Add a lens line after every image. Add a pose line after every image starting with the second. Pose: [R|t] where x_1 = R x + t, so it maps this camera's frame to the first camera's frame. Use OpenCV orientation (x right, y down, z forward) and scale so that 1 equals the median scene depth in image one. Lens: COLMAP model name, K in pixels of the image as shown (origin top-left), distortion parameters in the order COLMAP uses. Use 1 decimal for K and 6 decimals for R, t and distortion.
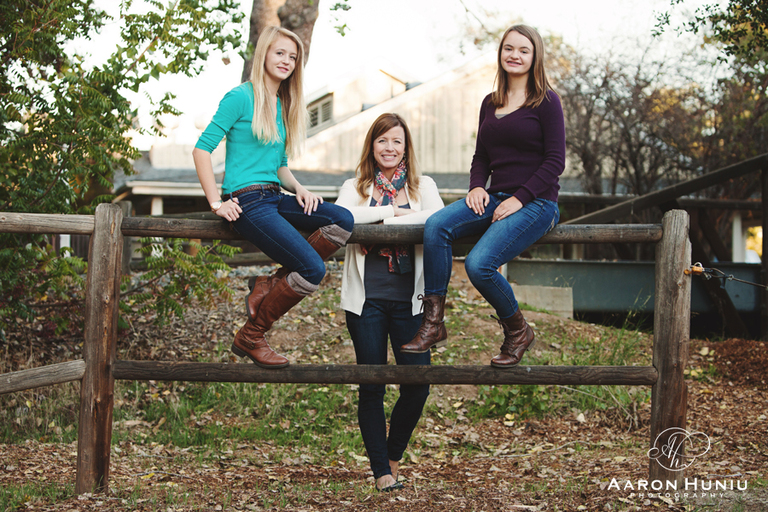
lens RADIAL K [[1853.0, 0, 384.1], [0, 1853.0, 256.3], [0, 0, 1]] dist [-0.156085, 0.000000]
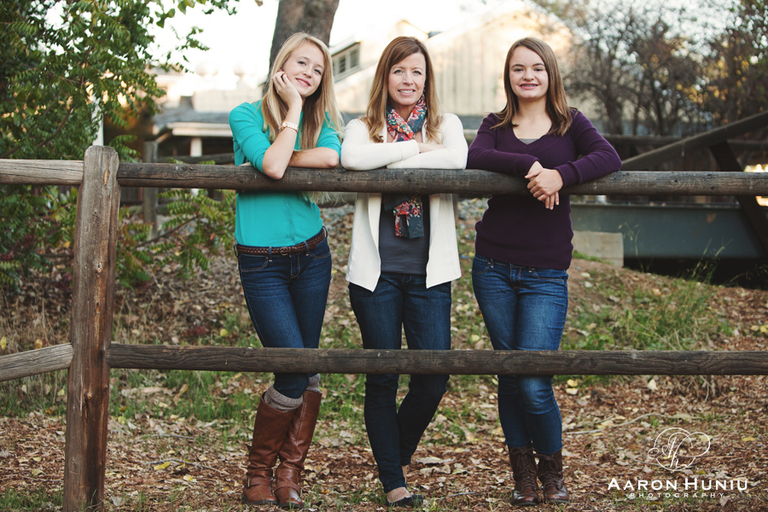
lens RADIAL K [[1594.4, 0, 380.8], [0, 1594.4, 257.9], [0, 0, 1]] dist [-0.218495, 0.000000]
pose [[0.999933, 0.000042, -0.011547, -0.015941], [0.000457, 0.999065, 0.043239, -0.007141], [0.011538, -0.043242, 0.998998, 0.235137]]
